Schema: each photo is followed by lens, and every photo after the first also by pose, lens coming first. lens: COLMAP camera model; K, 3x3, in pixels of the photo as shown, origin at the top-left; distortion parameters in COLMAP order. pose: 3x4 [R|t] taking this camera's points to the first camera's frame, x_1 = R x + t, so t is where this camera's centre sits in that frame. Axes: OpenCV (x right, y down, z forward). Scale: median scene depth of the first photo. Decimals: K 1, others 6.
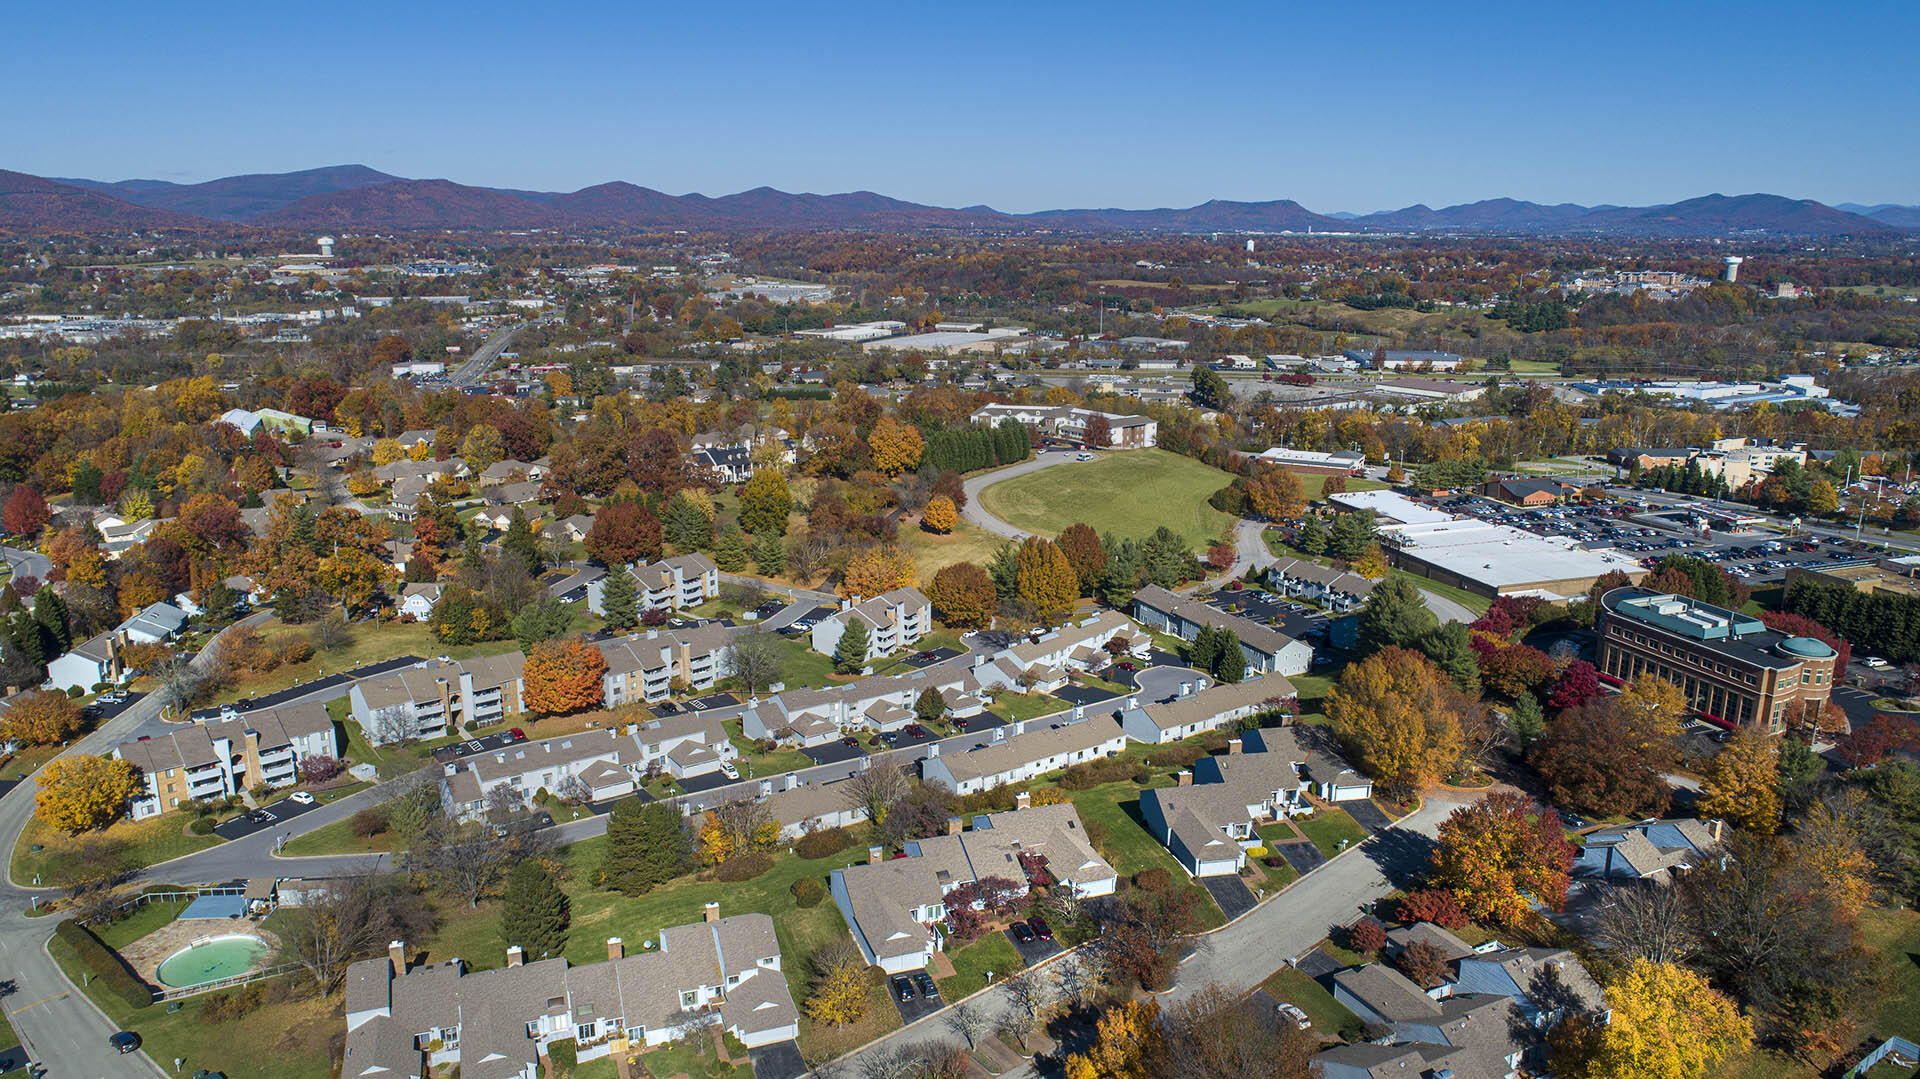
lens RADIAL K [[1288.1, 0, 956.1], [0, 1288.1, 530.1], [0, 0, 1]] dist [-0.014162, 0.008938]
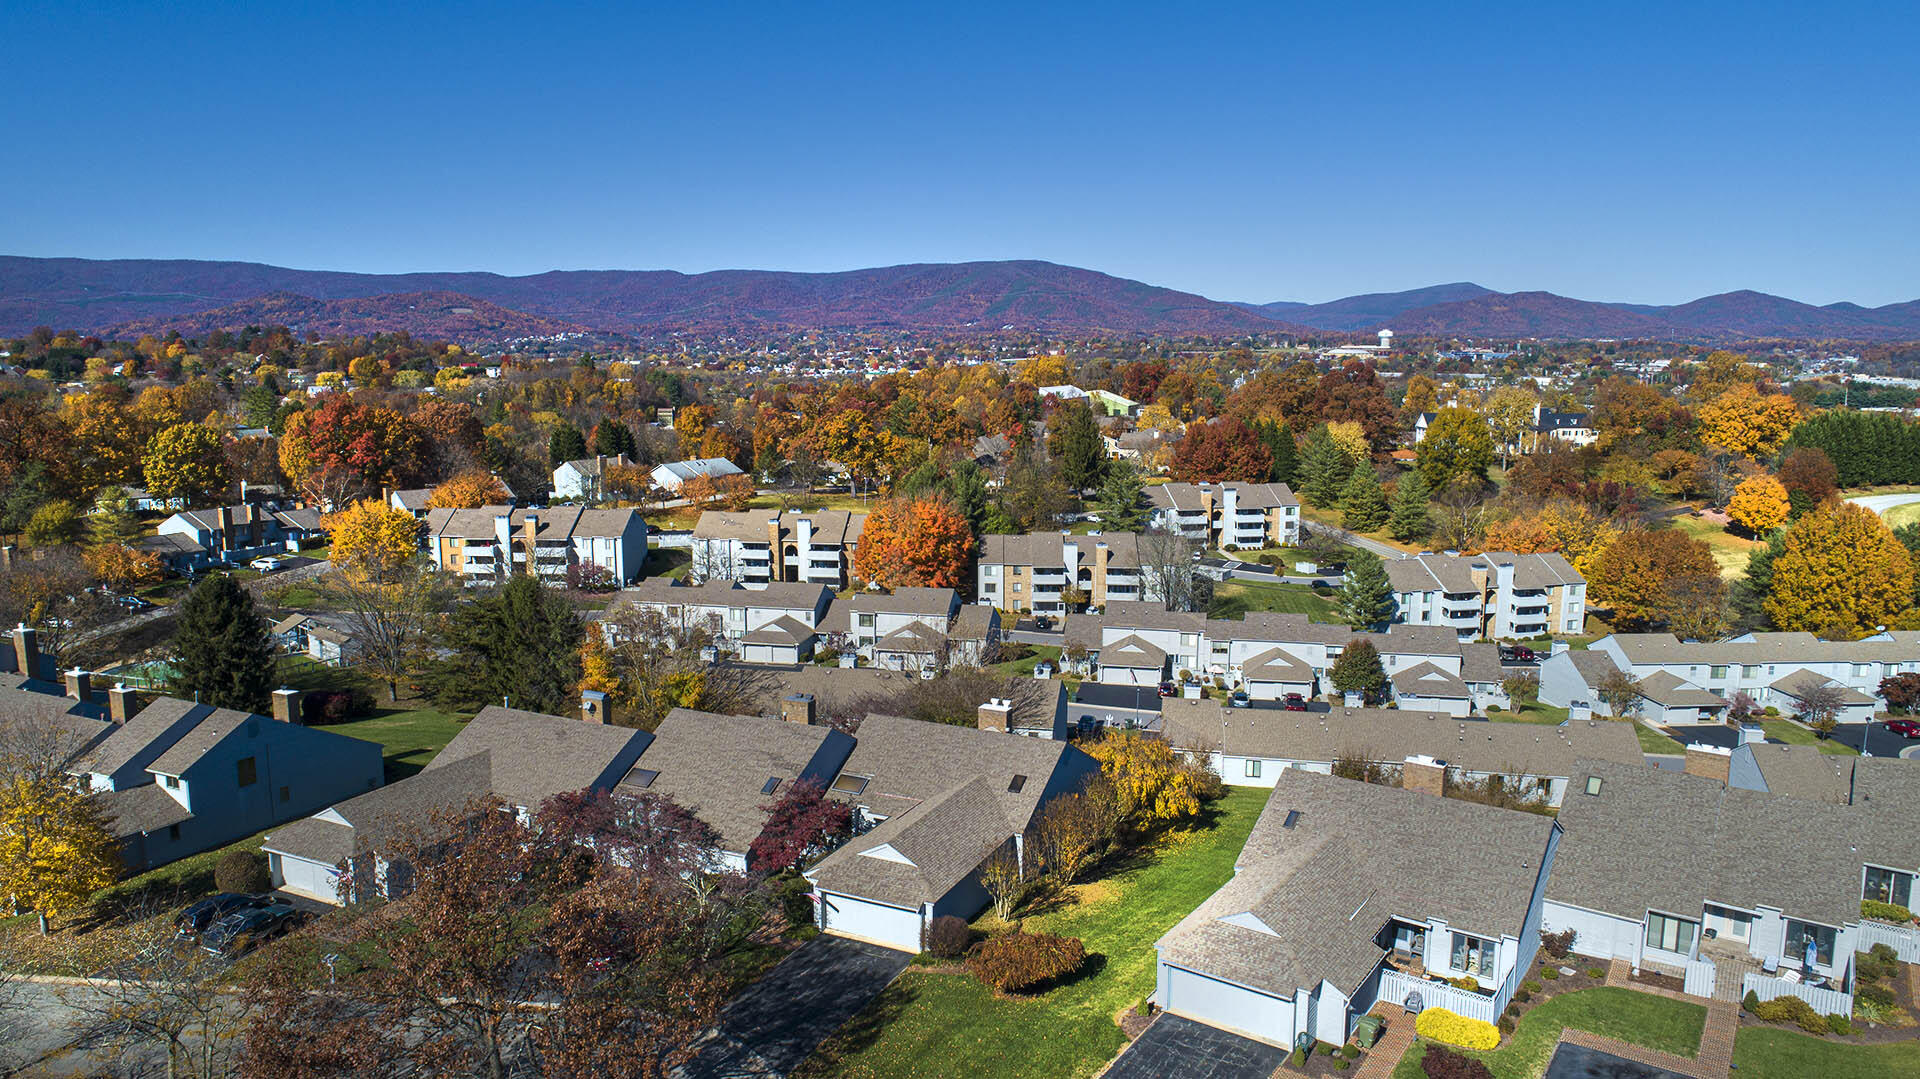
lens RADIAL K [[1288.1, 0, 961.2], [0, 1288.1, 539.2], [0, 0, 1]] dist [-0.014162, 0.008938]
pose [[0.699974, 0.107022, -0.706104, 0.231157], [-0.164709, 0.986246, -0.013796, 0.110556], [0.694915, 0.125959, 0.707974, 0.475083]]
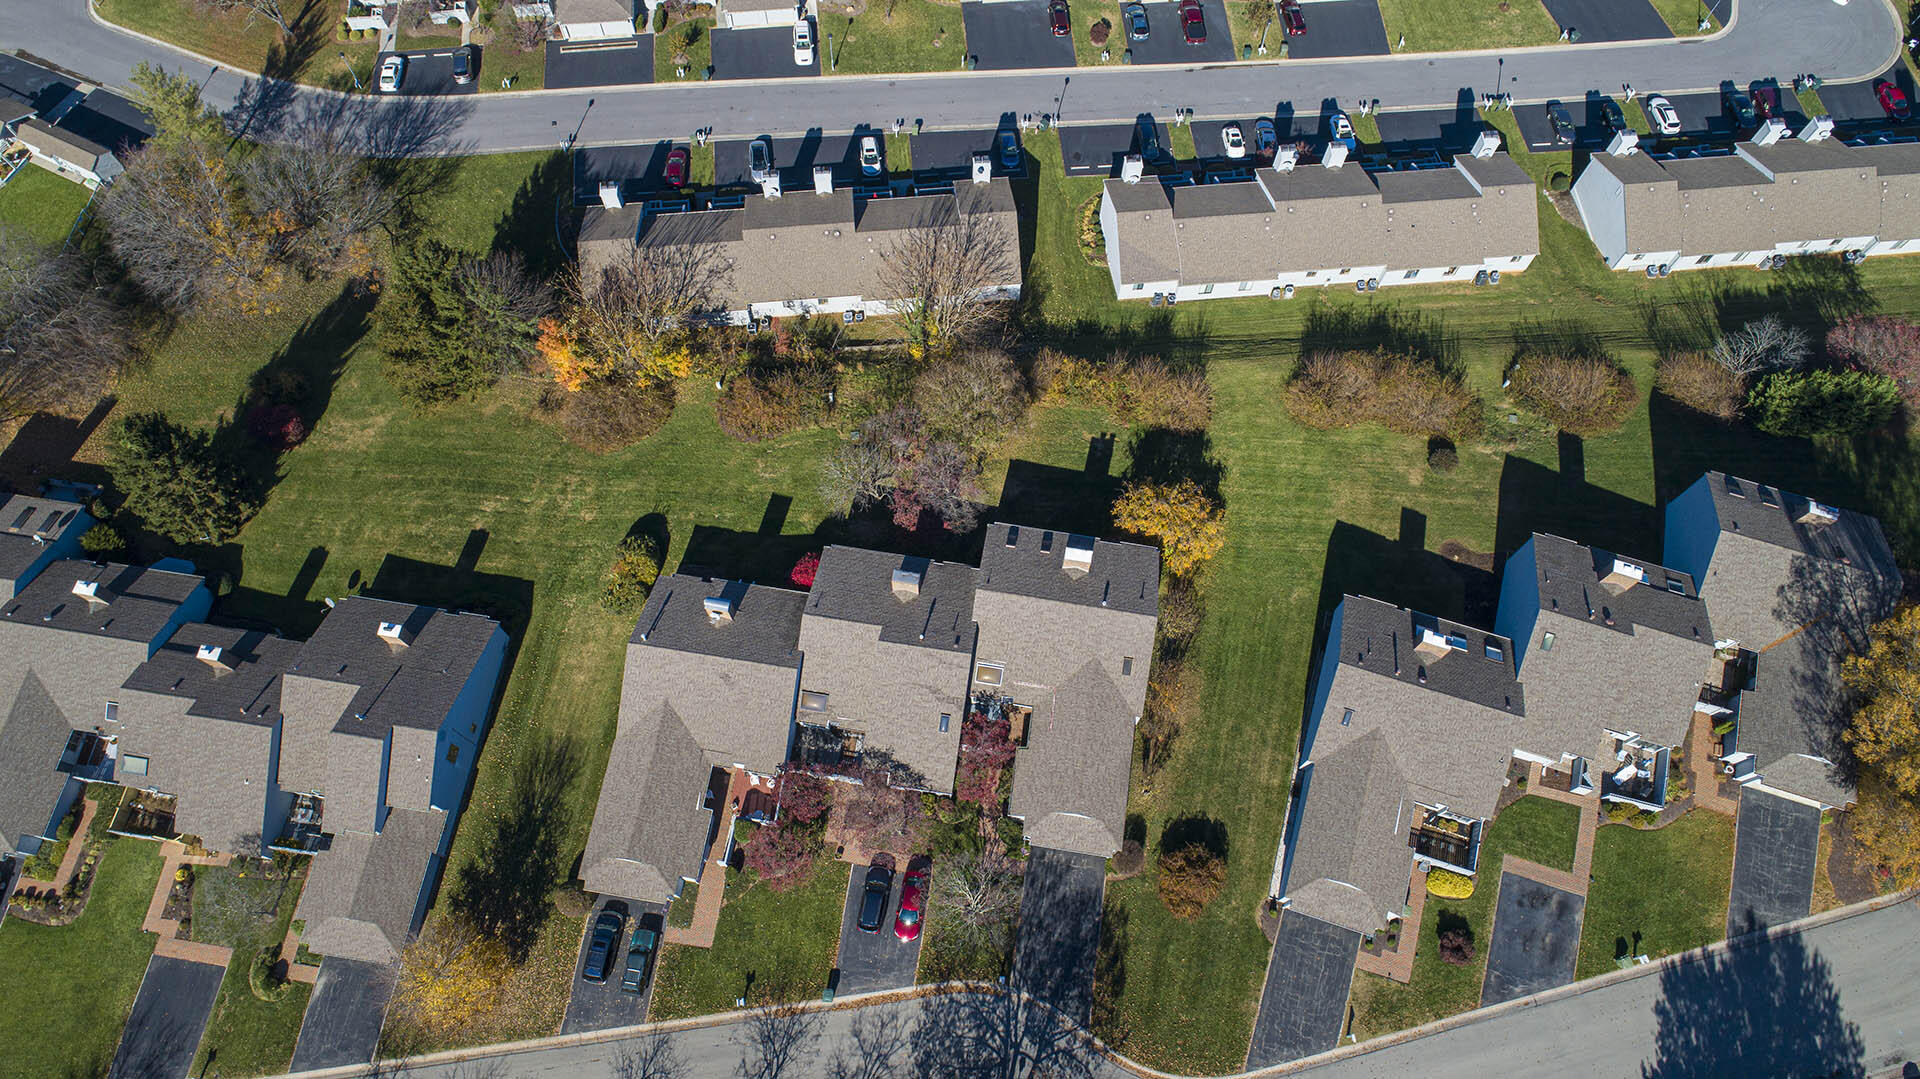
lens RADIAL K [[1288.1, 0, 954.5], [0, 1288.1, 522.6], [0, 0, 1]] dist [-0.014162, 0.008938]
pose [[0.874467, 0.448049, -0.185901, 0.066666], [-0.117063, 0.566826, 0.815478, -0.134359], [0.470747, -0.691347, 0.548121, 0.495287]]
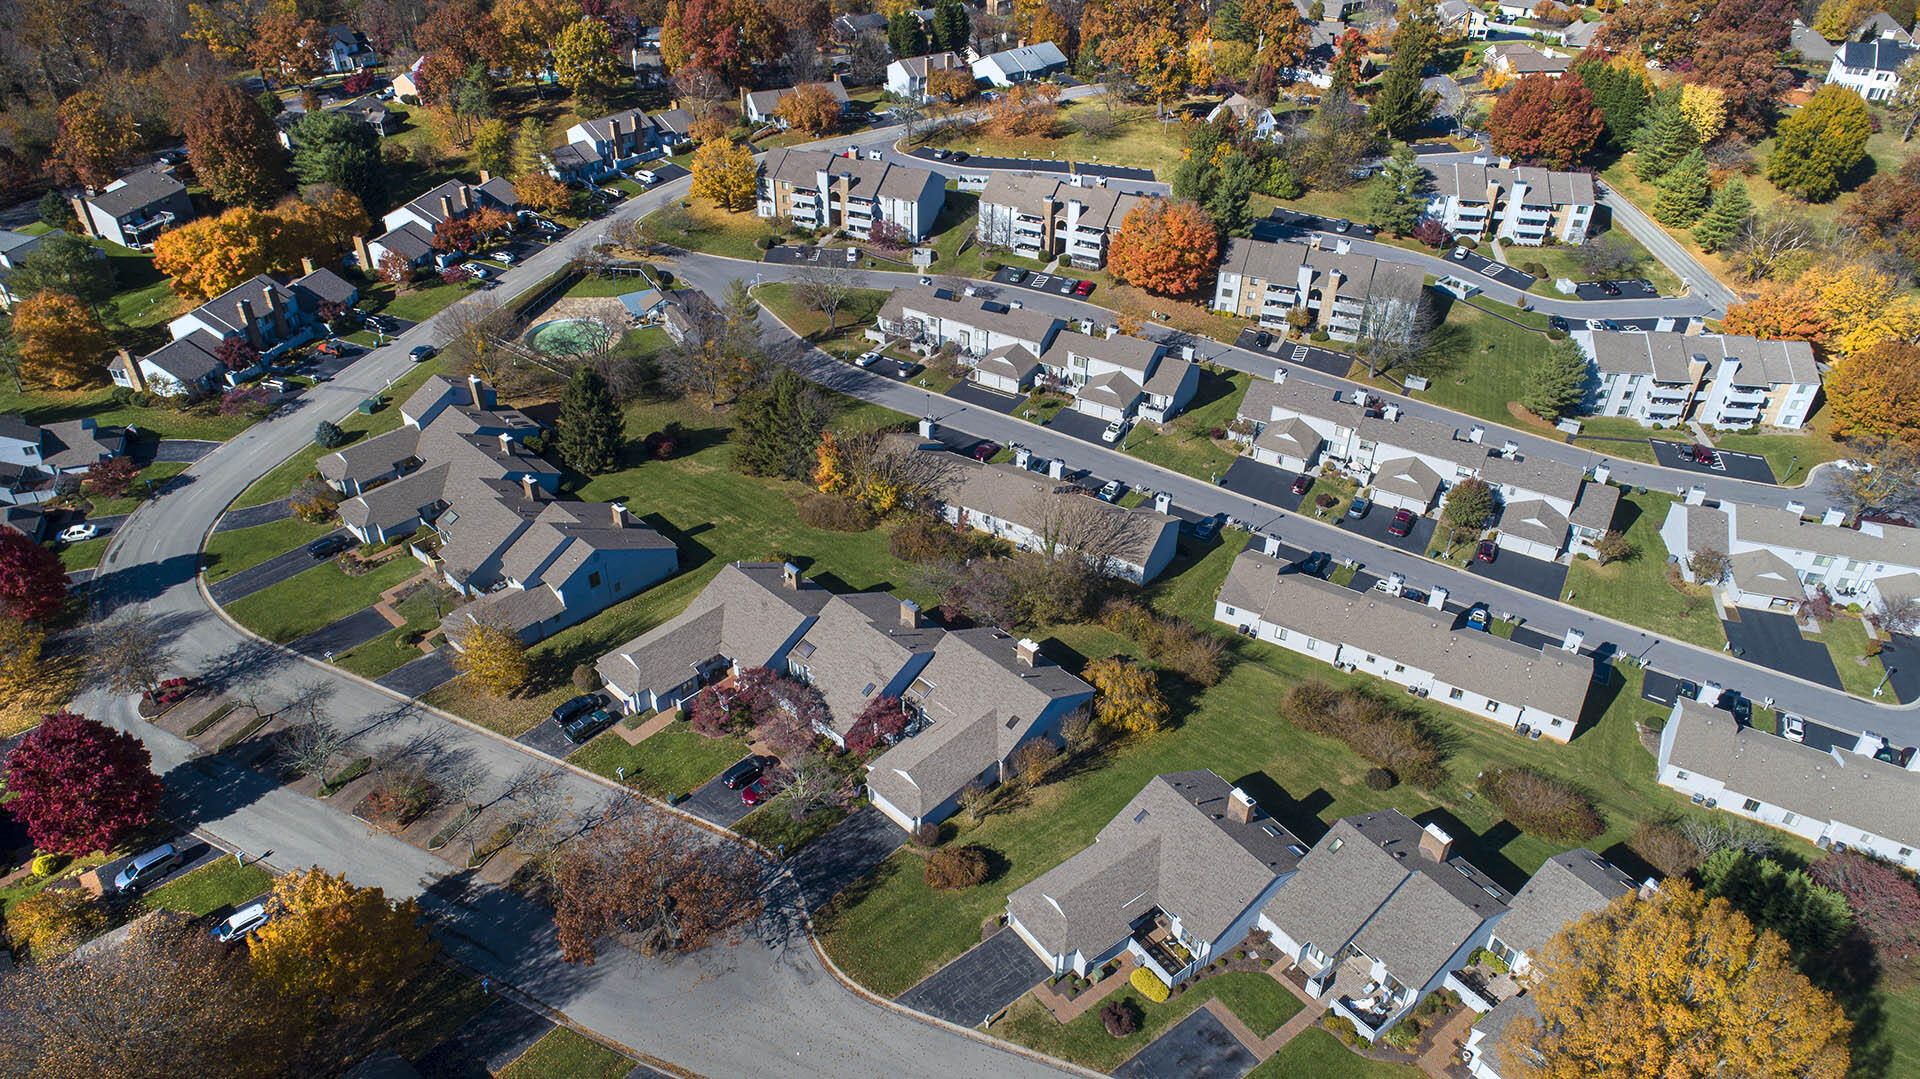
lens RADIAL K [[1288.1, 0, 964.1], [0, 1288.1, 537.6], [0, 0, 1]] dist [-0.014162, 0.008938]
pose [[0.440160, 0.529017, -0.725534, 0.324408], [-0.225219, 0.847232, 0.481118, -0.093828], [0.869215, -0.048365, 0.492063, 0.457808]]
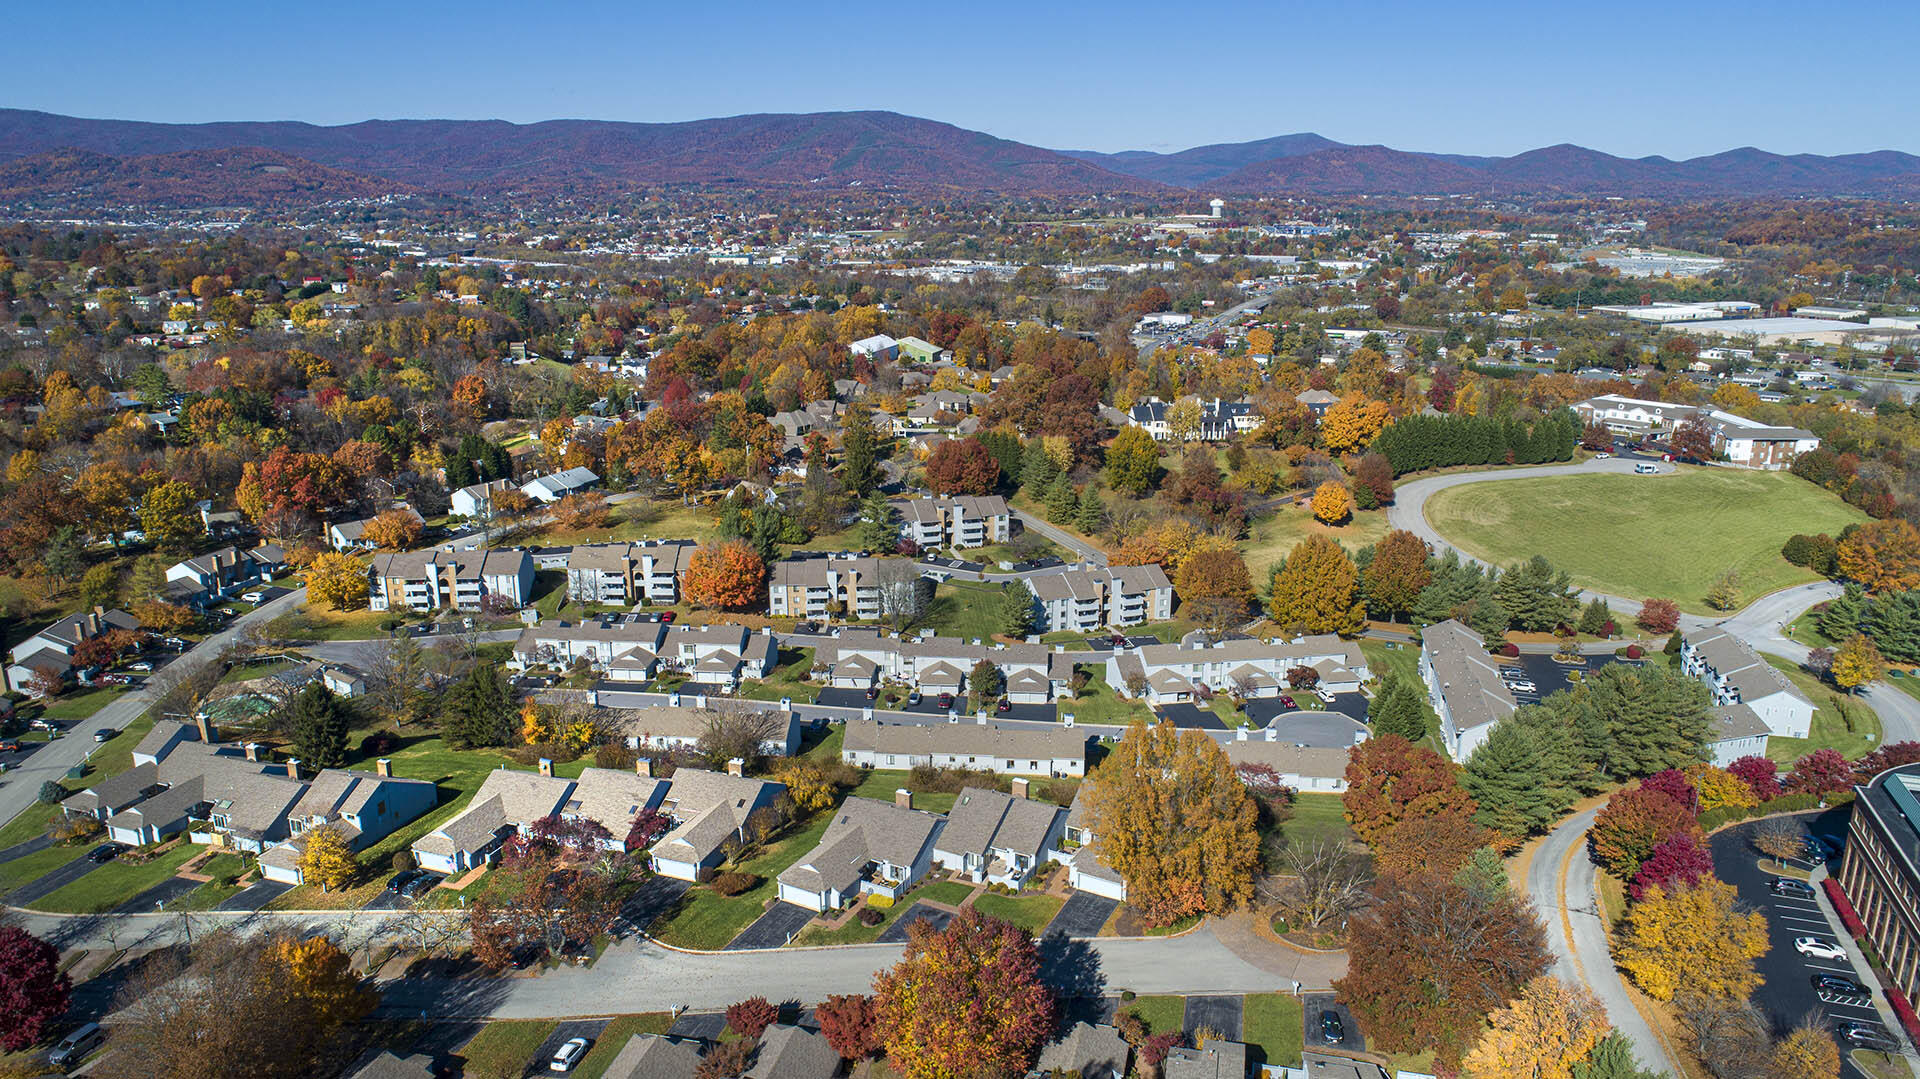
lens RADIAL K [[1288.1, 0, 962.2], [0, 1288.1, 529.1], [0, 0, 1]] dist [-0.014162, 0.008938]
pose [[0.776281, 0.160091, -0.609721, 0.490688], [-0.145632, 0.986595, 0.073630, -0.033594], [0.613335, 0.031637, 0.789189, 0.254586]]
